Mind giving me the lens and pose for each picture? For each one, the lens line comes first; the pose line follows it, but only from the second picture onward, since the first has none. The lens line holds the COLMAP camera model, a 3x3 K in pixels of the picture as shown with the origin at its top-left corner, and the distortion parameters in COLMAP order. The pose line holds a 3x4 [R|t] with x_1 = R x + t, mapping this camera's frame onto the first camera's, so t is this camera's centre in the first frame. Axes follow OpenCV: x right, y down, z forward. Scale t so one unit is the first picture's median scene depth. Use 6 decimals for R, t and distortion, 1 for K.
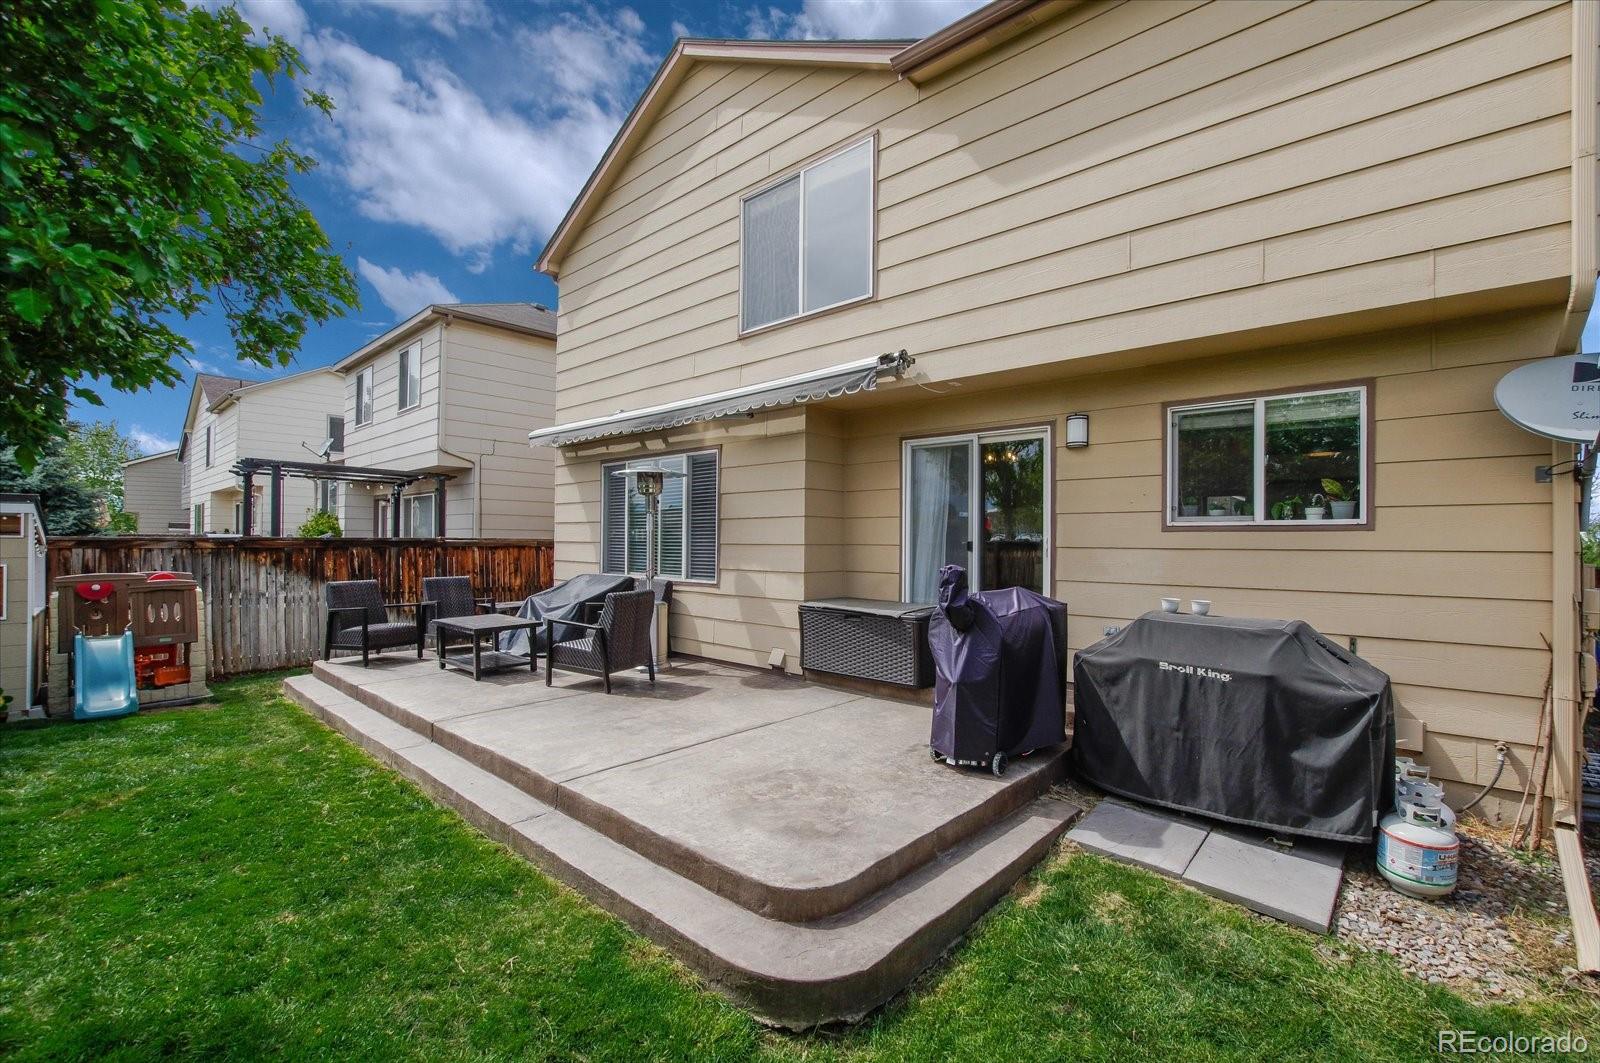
lens RADIAL K [[698.7, 0, 810.6], [0, 698.7, 535.6], [0, 0, 1]] dist [-0.013406, 0.007296]
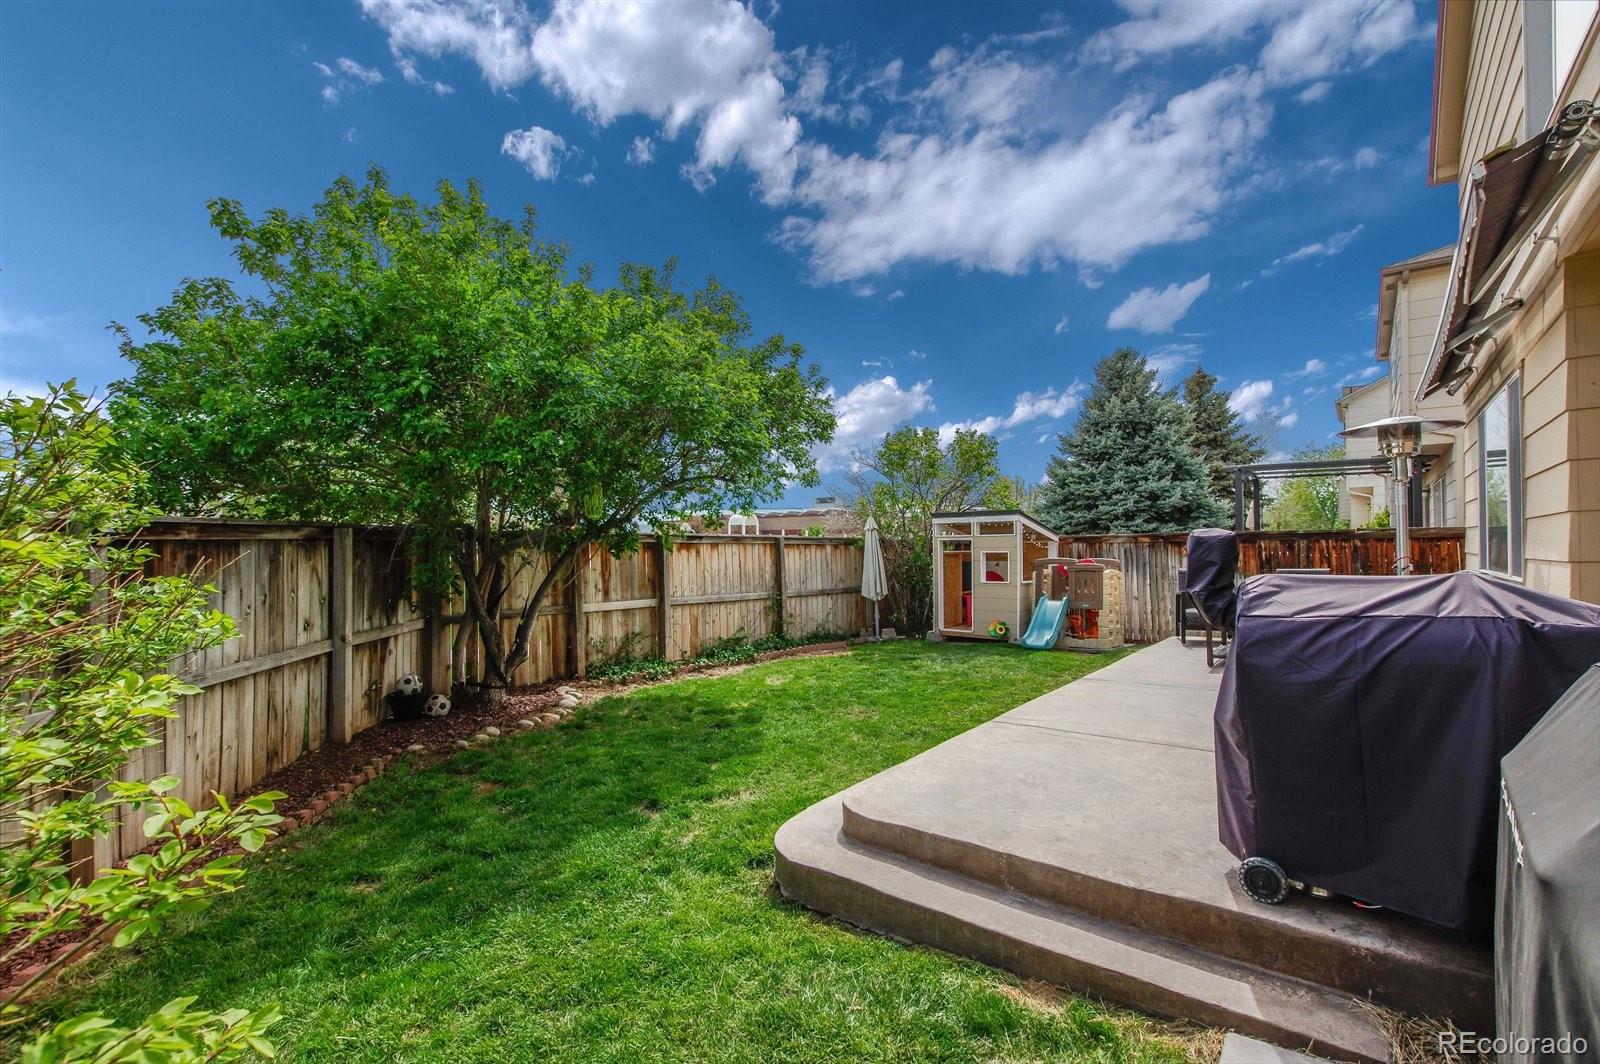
lens RADIAL K [[704.7, 0, 814.3], [0, 704.7, 549.8], [0, 0, 1]] dist [-0.009141, 0.000076]
pose [[0.058007, -0.009839, -0.998268, 0.503613], [0.016697, 0.999821, -0.008884, 0.041967], [0.998177, -0.016153, 0.058161, 0.387336]]
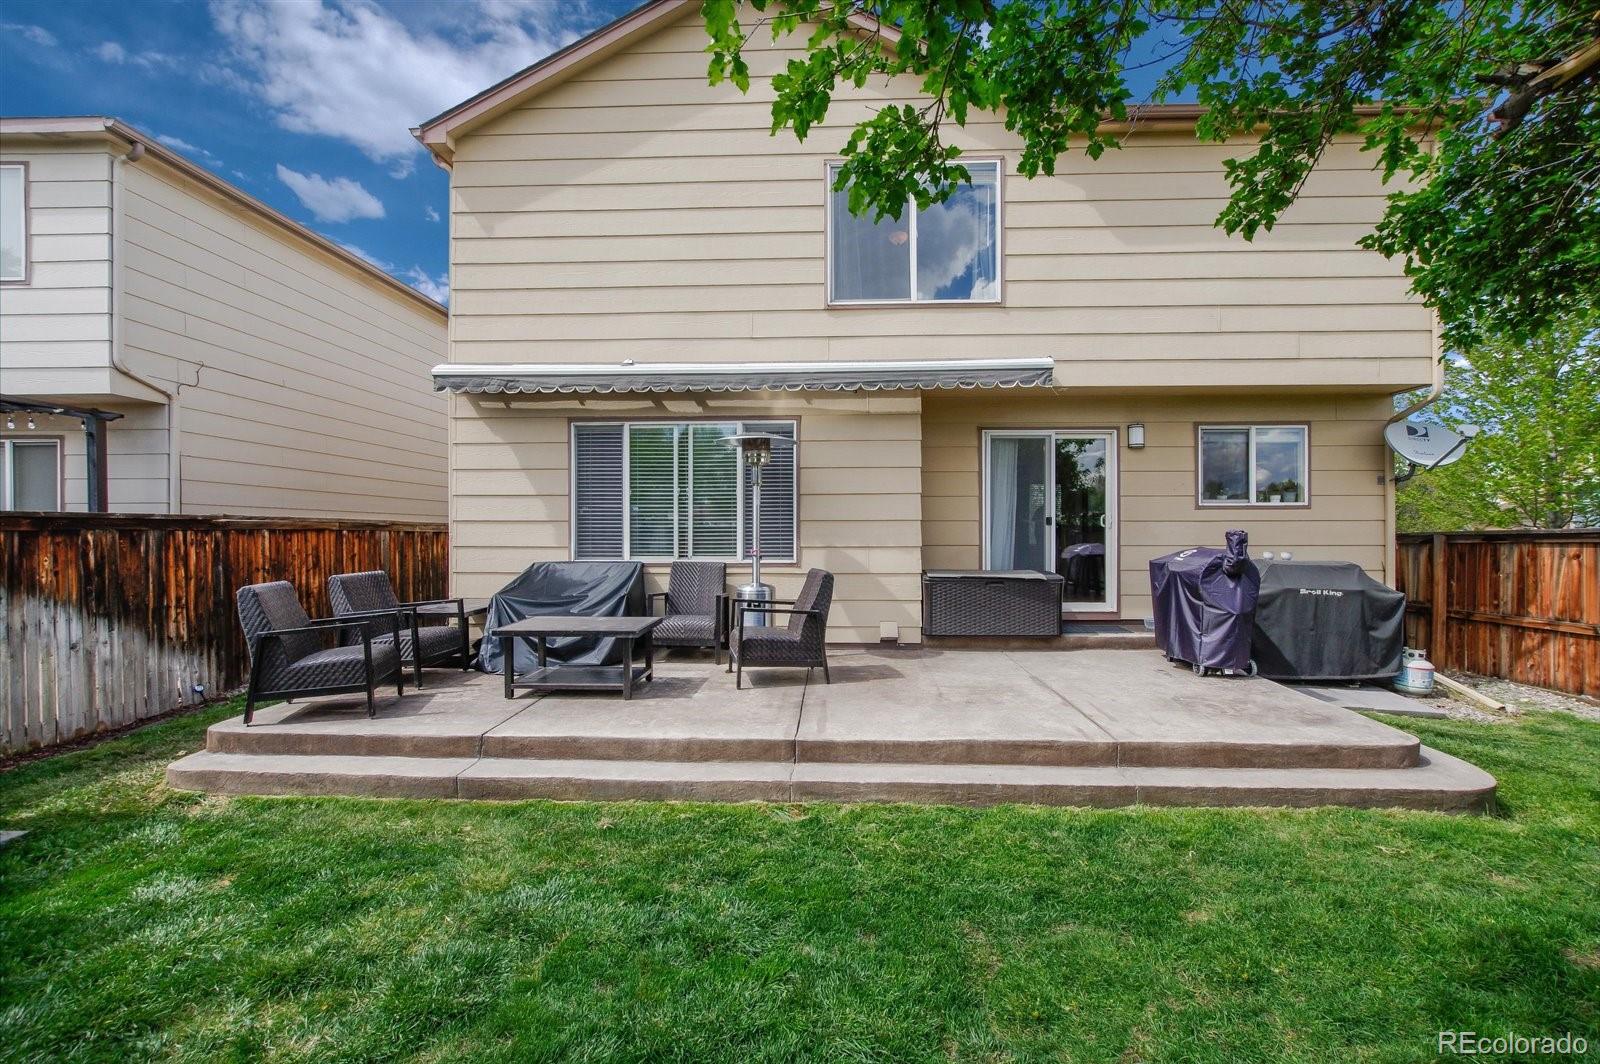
lens RADIAL K [[698.7, 0, 810.6], [0, 698.7, 536.1], [0, 0, 1]] dist [-0.013406, 0.007296]
pose [[0.769913, -0.012014, 0.638036, -0.808645], [0.001268, 0.999850, 0.017296, 0.018176], [-0.638148, -0.012507, 0.769812, 0.290374]]
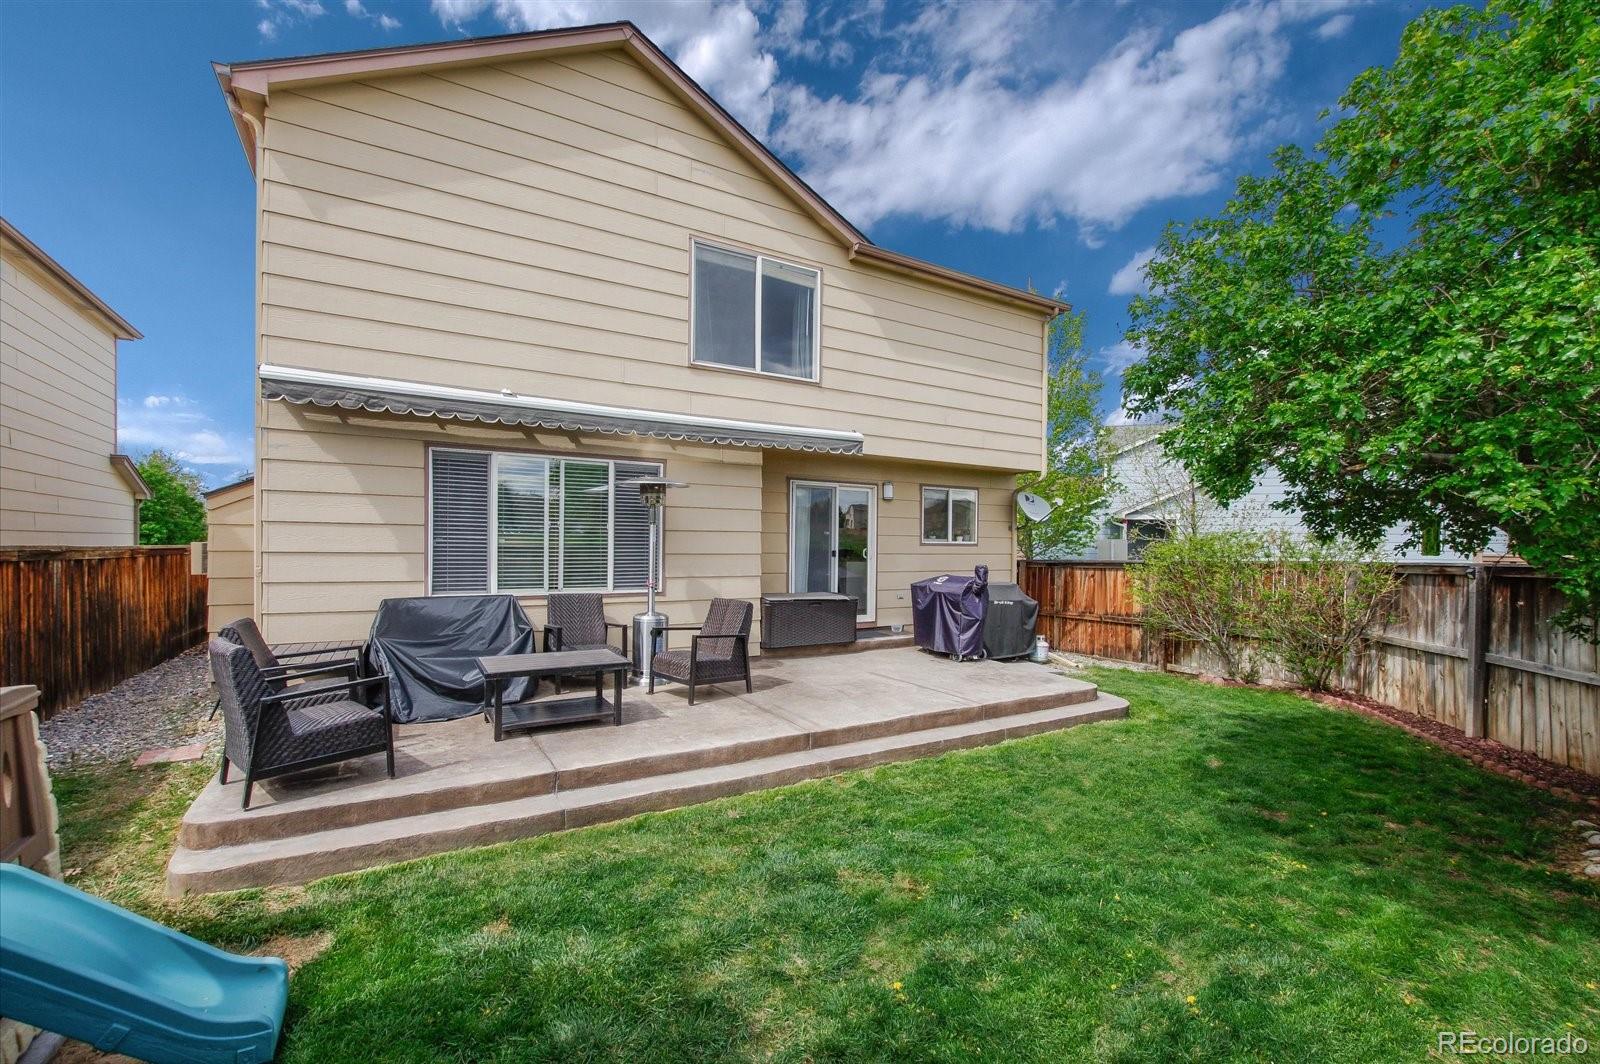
lens RADIAL K [[704.7, 0, 814.3], [0, 704.7, 549.8], [0, 0, 1]] dist [-0.009141, 0.000076]
pose [[0.275915, -0.012915, 0.961095, -1.218038], [-0.018194, 0.999660, 0.018657, -0.020460], [-0.961010, -0.022633, 0.275586, 0.547363]]
